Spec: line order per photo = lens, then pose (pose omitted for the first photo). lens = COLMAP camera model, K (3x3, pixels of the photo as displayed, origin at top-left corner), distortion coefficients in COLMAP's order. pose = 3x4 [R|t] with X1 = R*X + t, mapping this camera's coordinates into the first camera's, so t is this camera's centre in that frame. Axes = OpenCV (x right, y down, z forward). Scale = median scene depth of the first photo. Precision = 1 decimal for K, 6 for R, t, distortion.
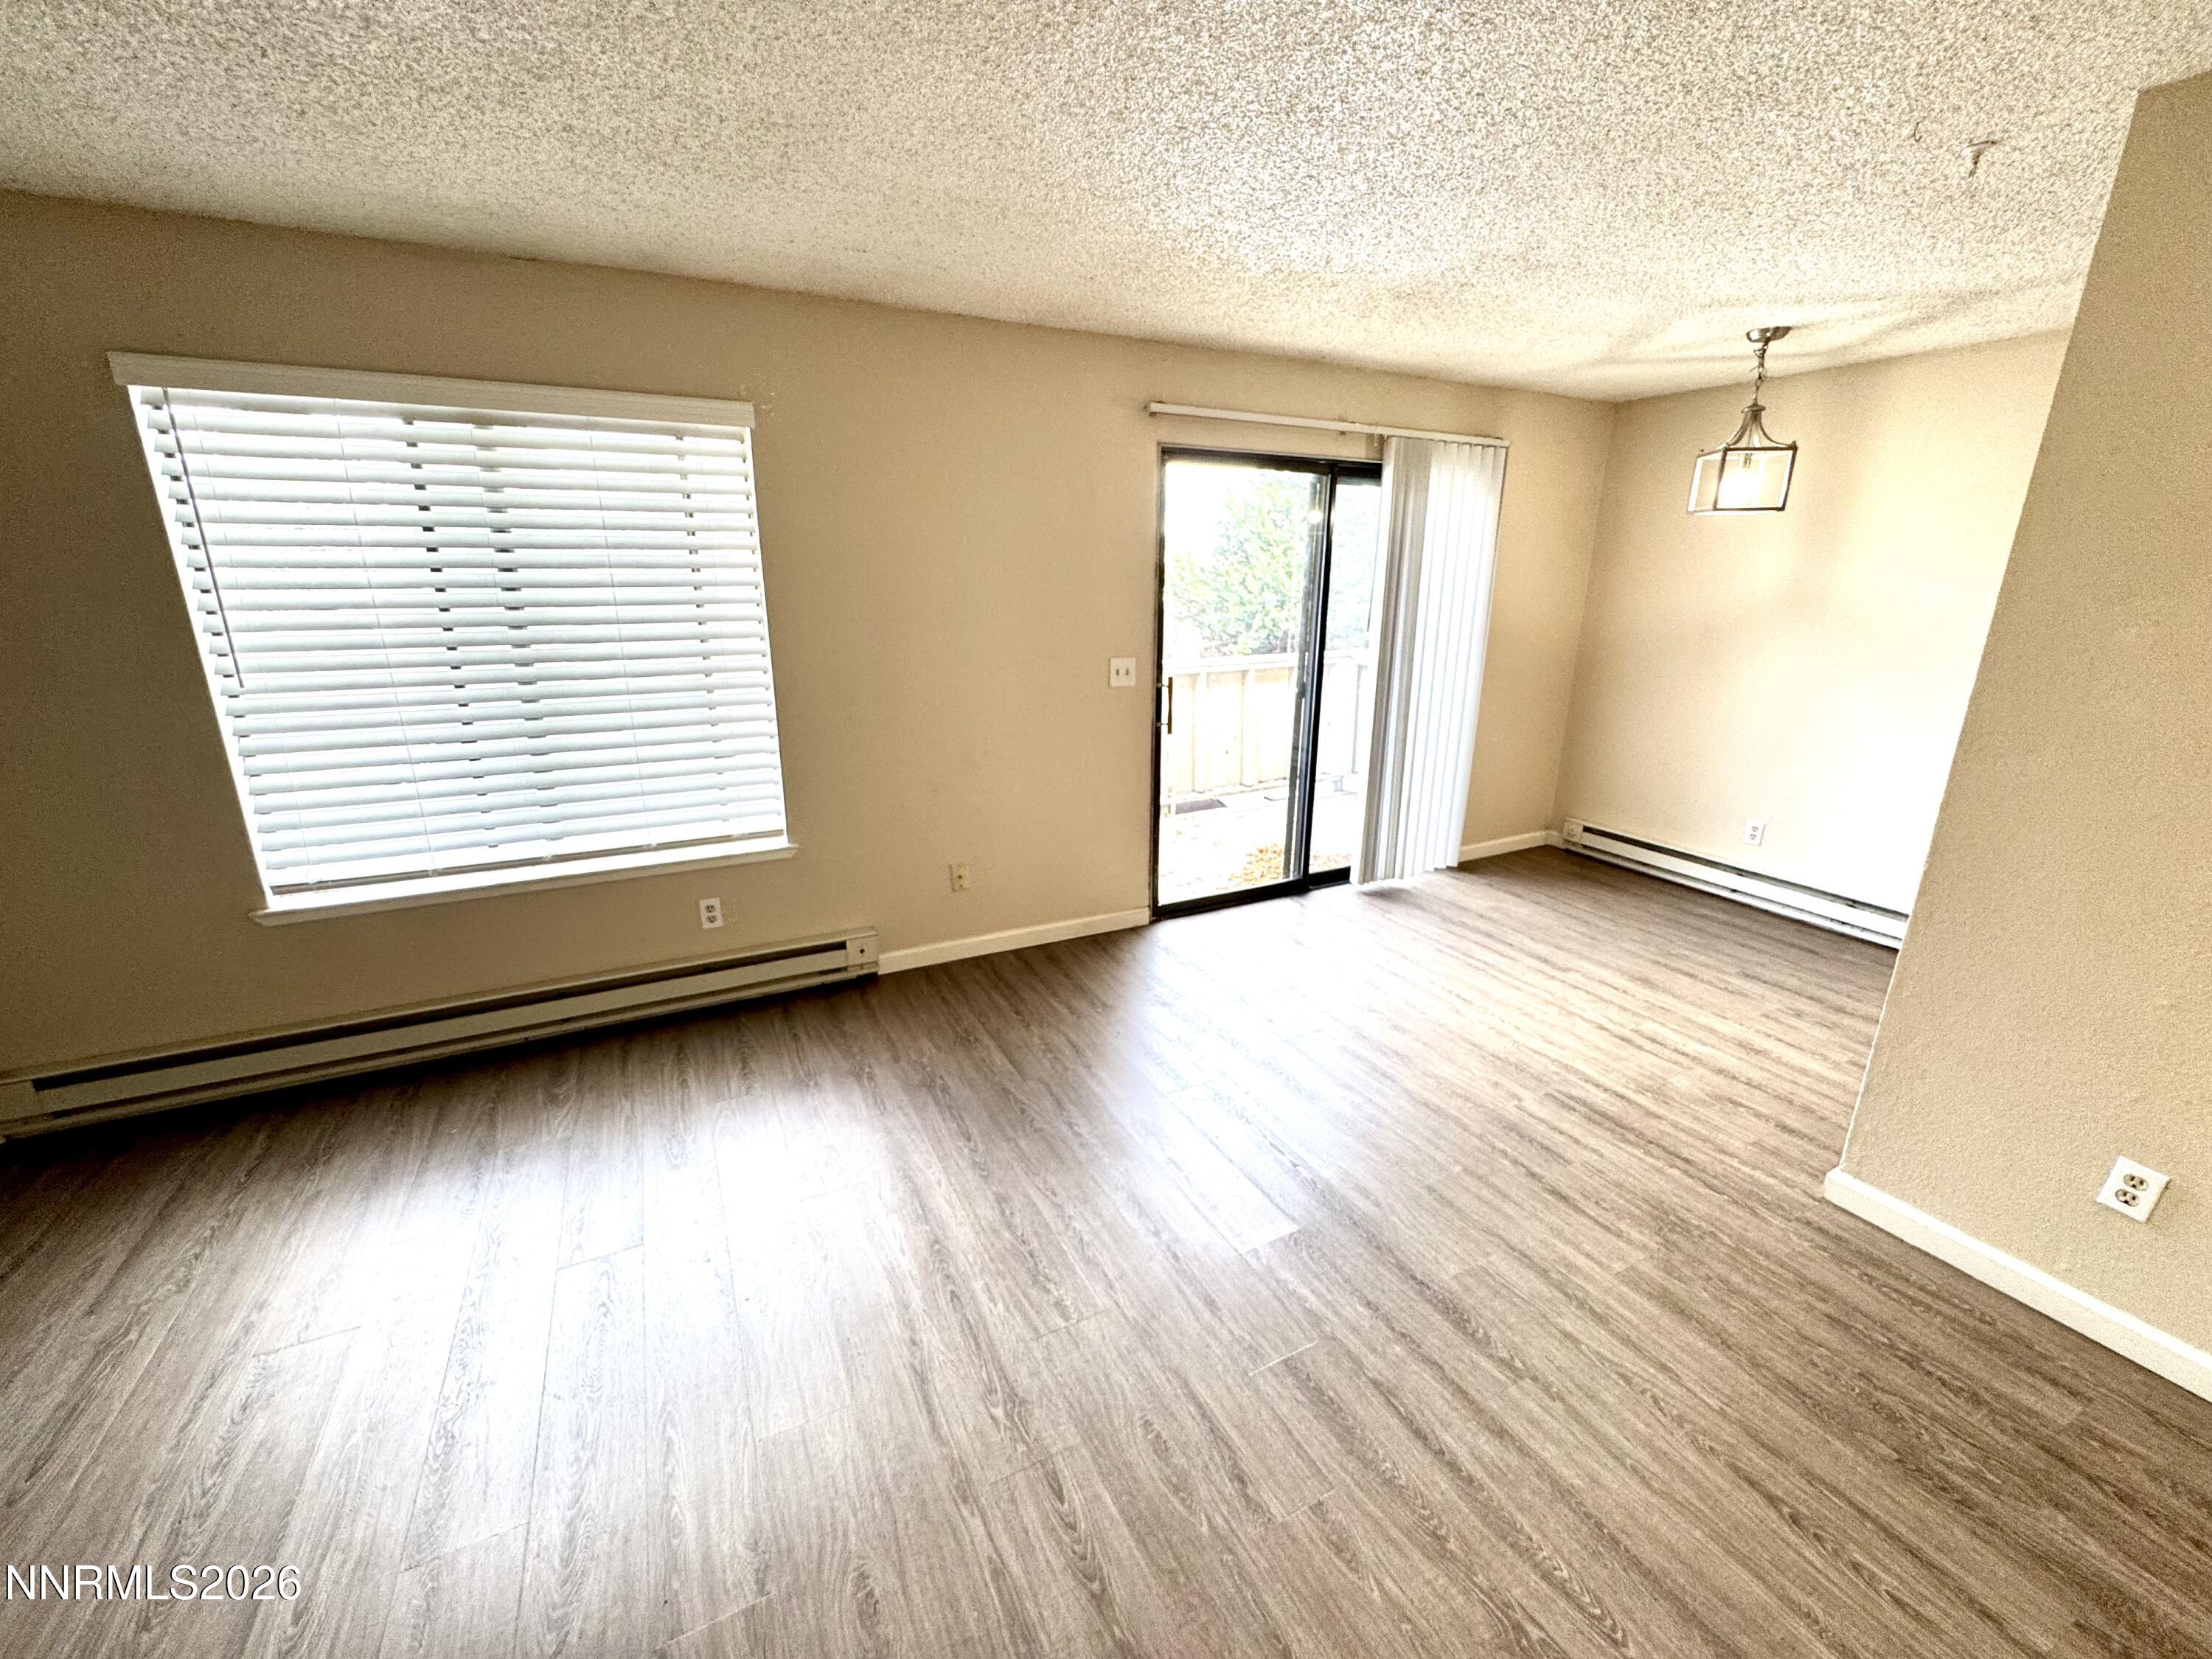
lens RADIAL K [[886.9, 0, 1102.2], [0, 886.9, 829.7], [0, 0, 1]] dist [0.000825, 0.000028]
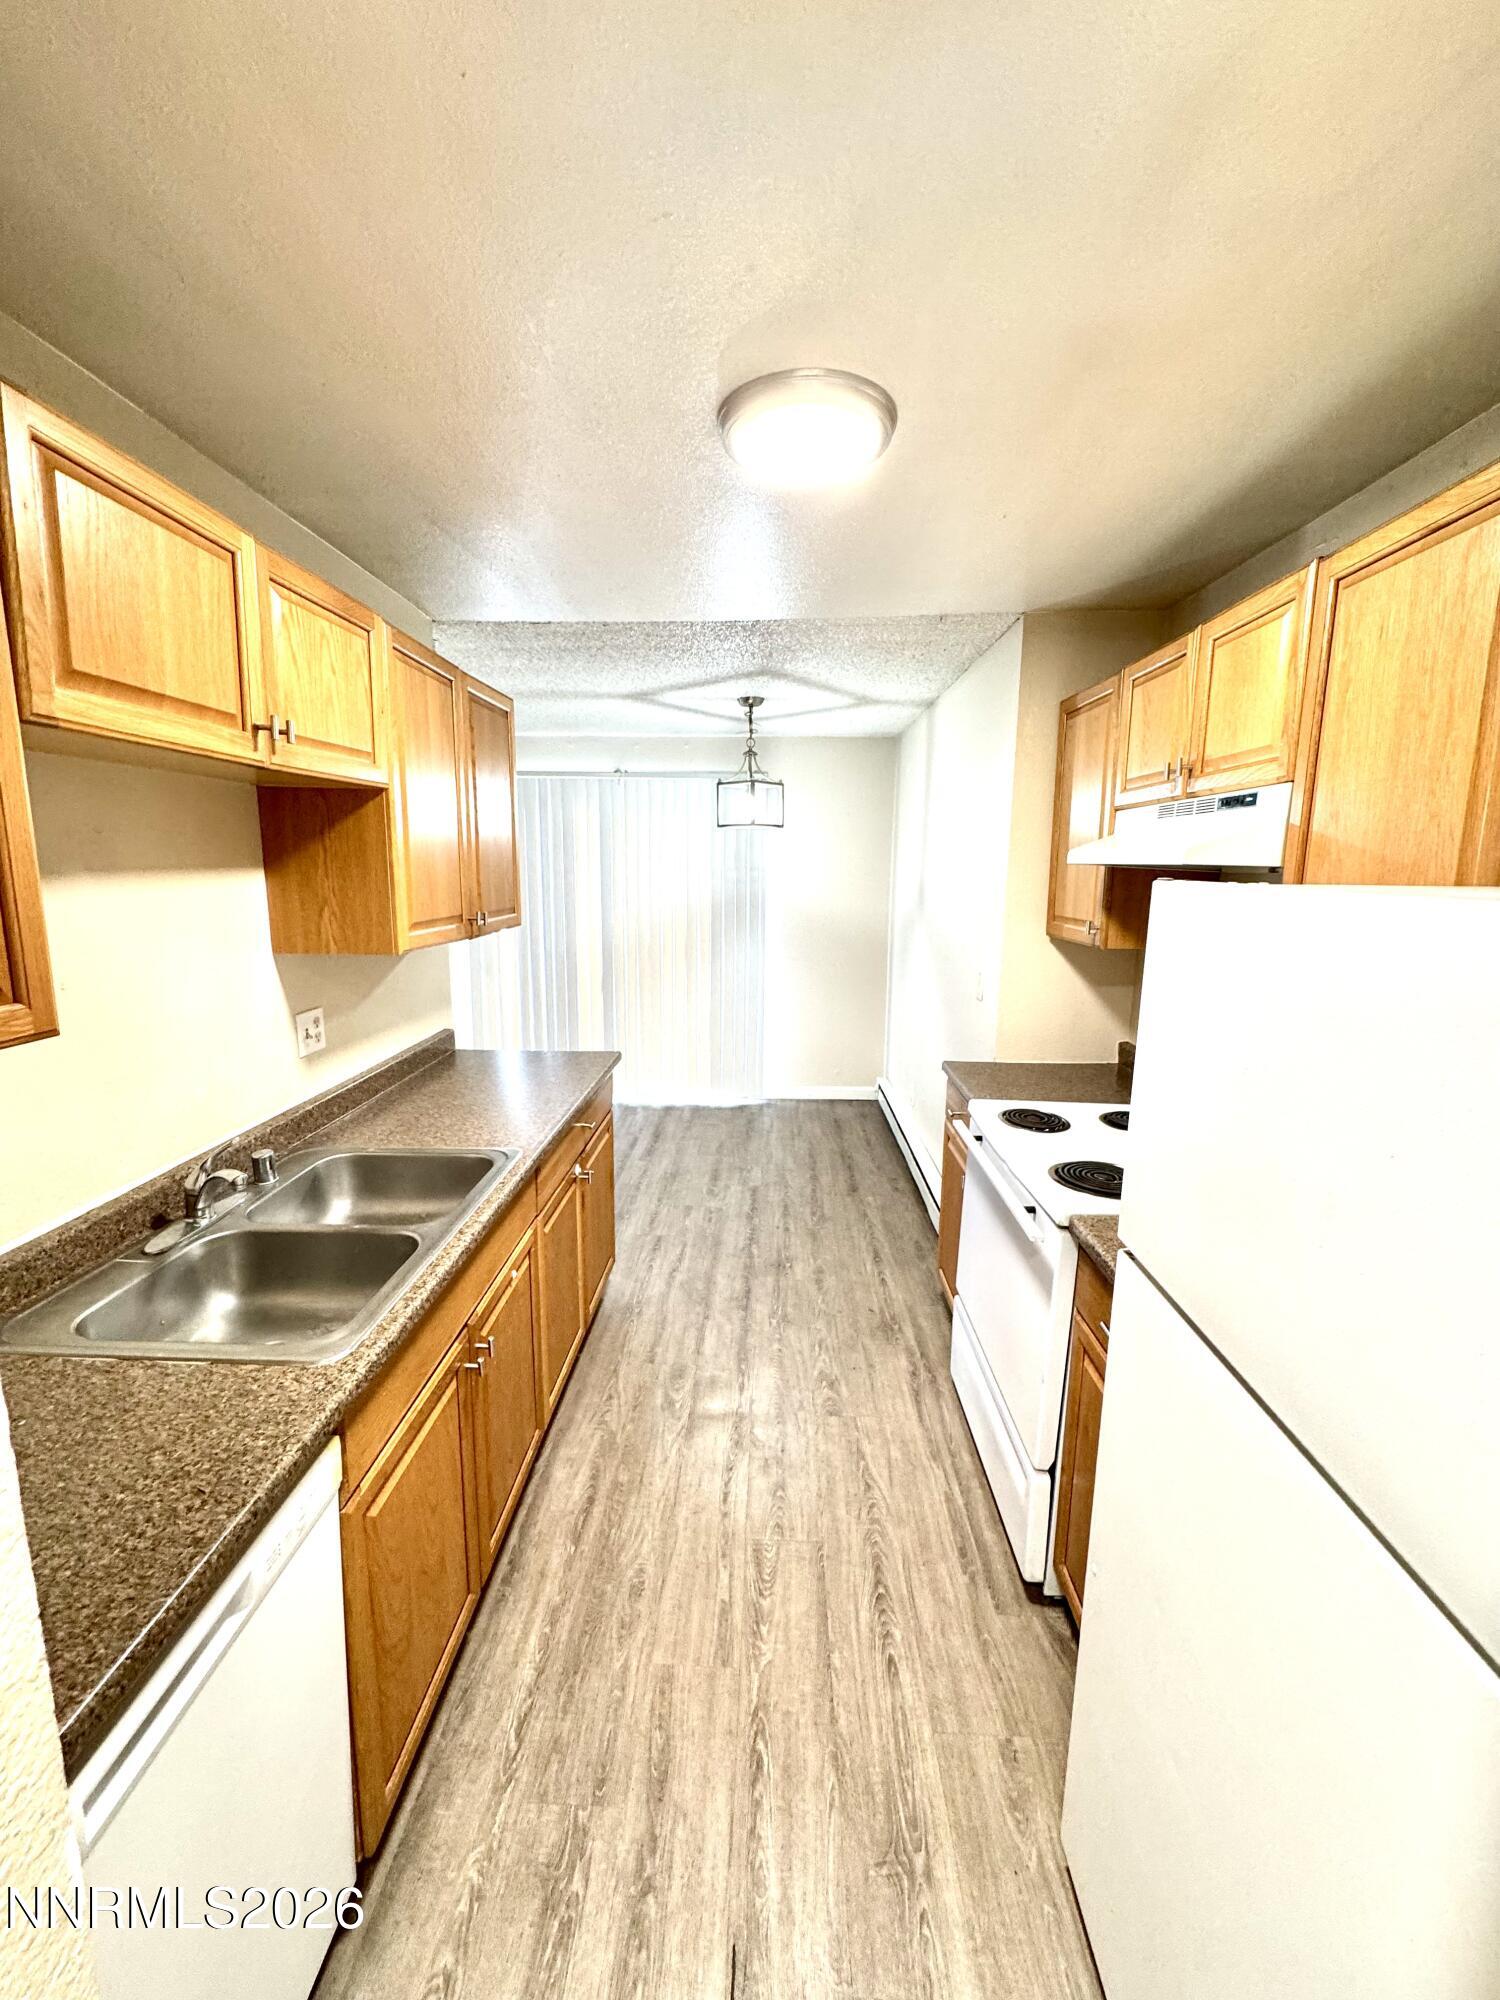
lens RADIAL K [[801.9, 0, 750.9], [0, 801.9, 997.3], [0, 0, 1]] dist [0.000825, 0.000028]
pose [[0.882947, 0.079824, -0.462638, 1.237301], [-0.134059, 0.987277, -0.085507, -0.002803], [0.449926, 0.137519, 0.882414, -0.024643]]
